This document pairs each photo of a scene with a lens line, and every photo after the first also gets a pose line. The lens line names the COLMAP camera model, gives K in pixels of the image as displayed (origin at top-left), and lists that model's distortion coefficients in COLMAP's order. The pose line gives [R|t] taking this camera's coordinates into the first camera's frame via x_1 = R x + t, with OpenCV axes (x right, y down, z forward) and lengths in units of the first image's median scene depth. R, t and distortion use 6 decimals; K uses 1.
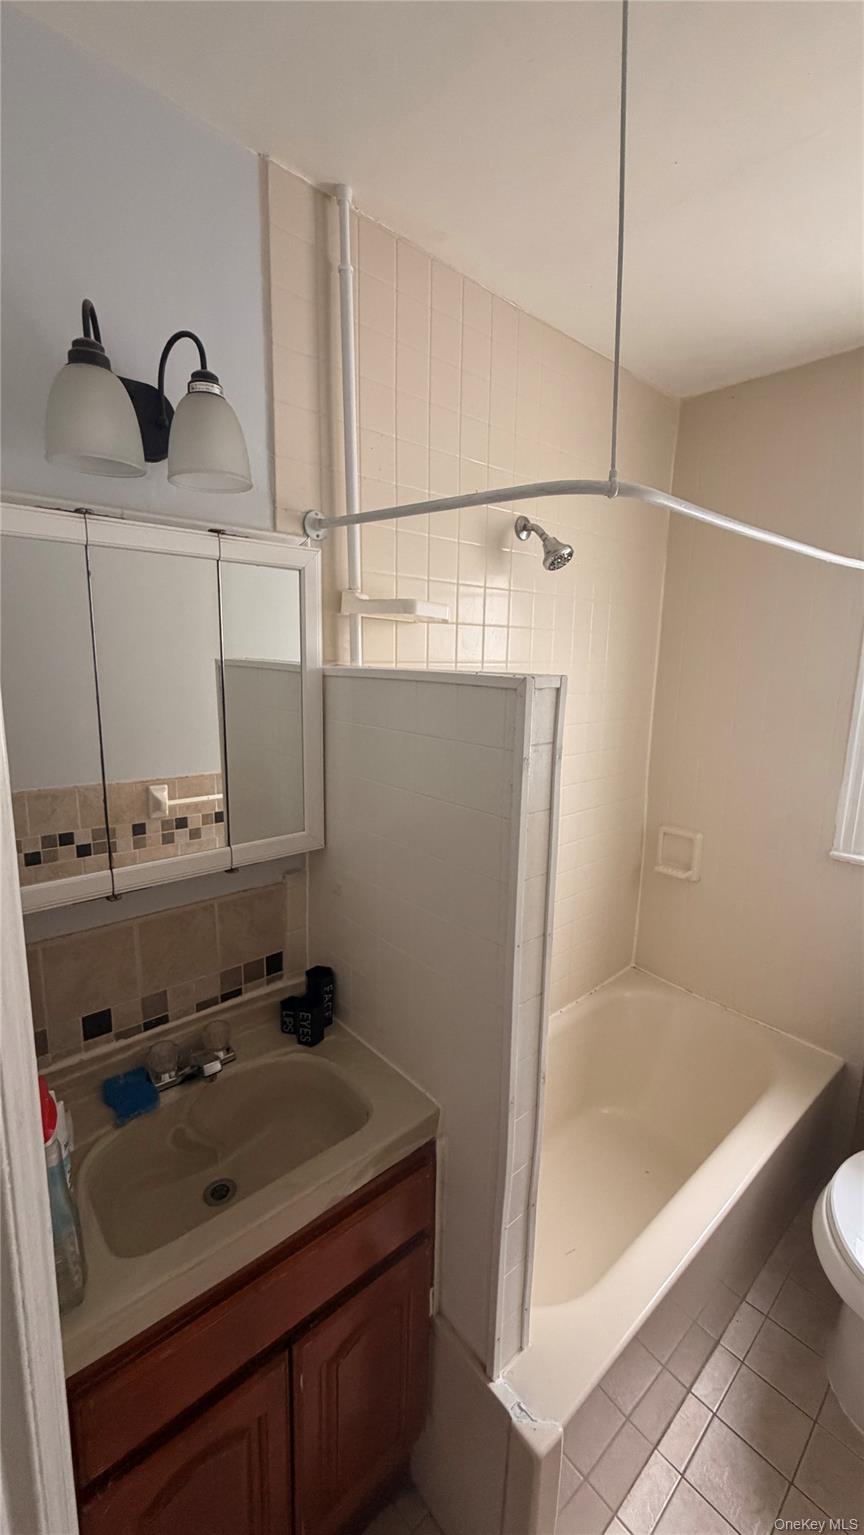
lens RADIAL K [[611.5, 0, 442.3], [0, 611.5, 761.9], [0, 0, 1]] dist [-0.001152, 0.000682]
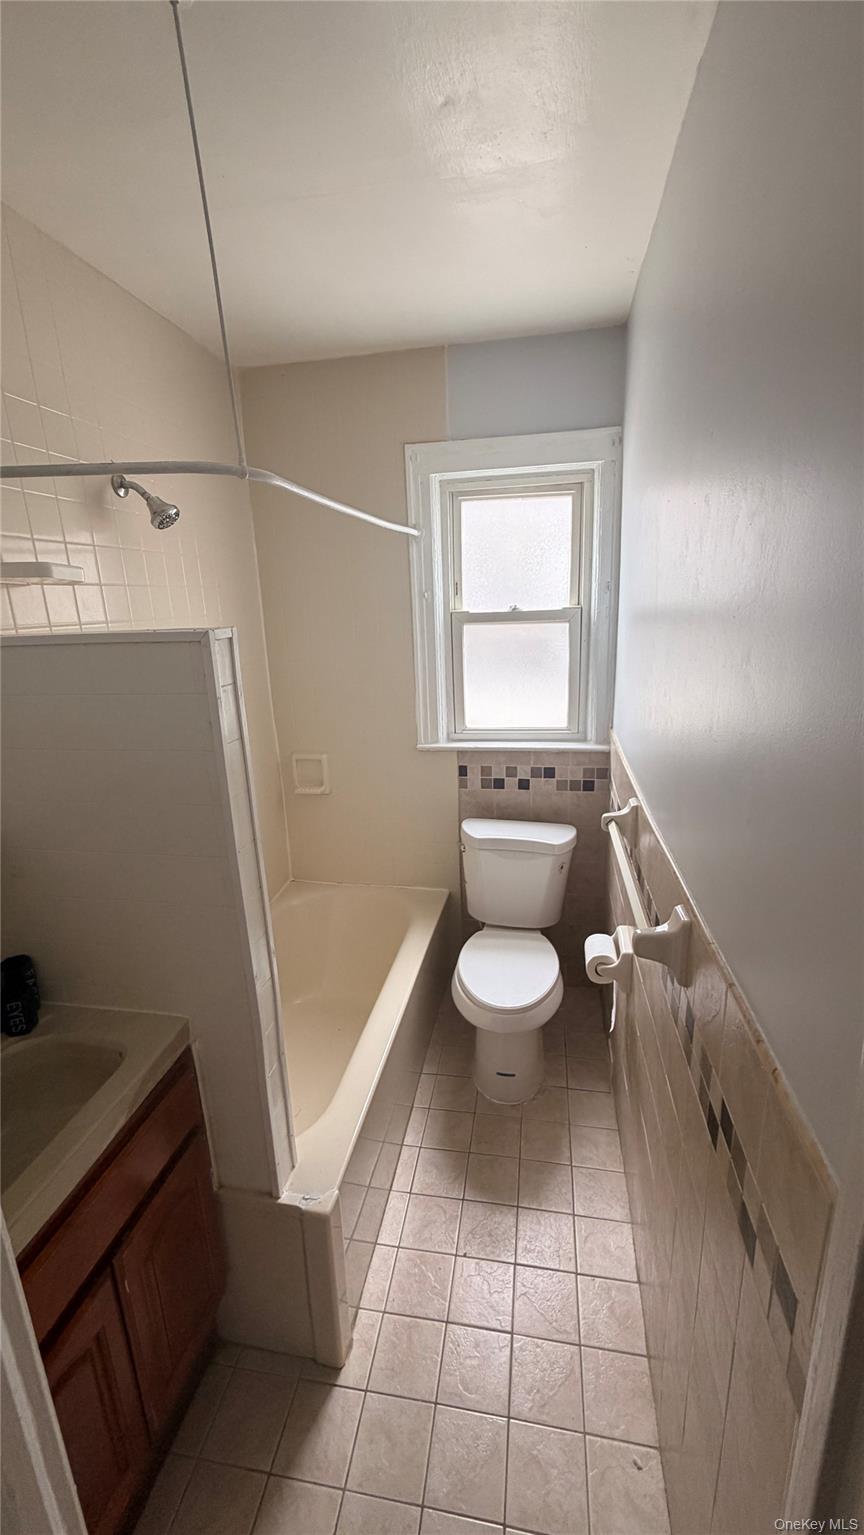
lens RADIAL K [[611.5, 0, 430.9], [0, 611.5, 762.5], [0, 0, 1]] dist [-0.001152, 0.000682]
pose [[0.793316, -0.203140, 0.573919, -0.165715], [0.158272, 0.979093, 0.127776, 0.020319], [-0.587877, -0.010532, 0.808882, -0.148826]]
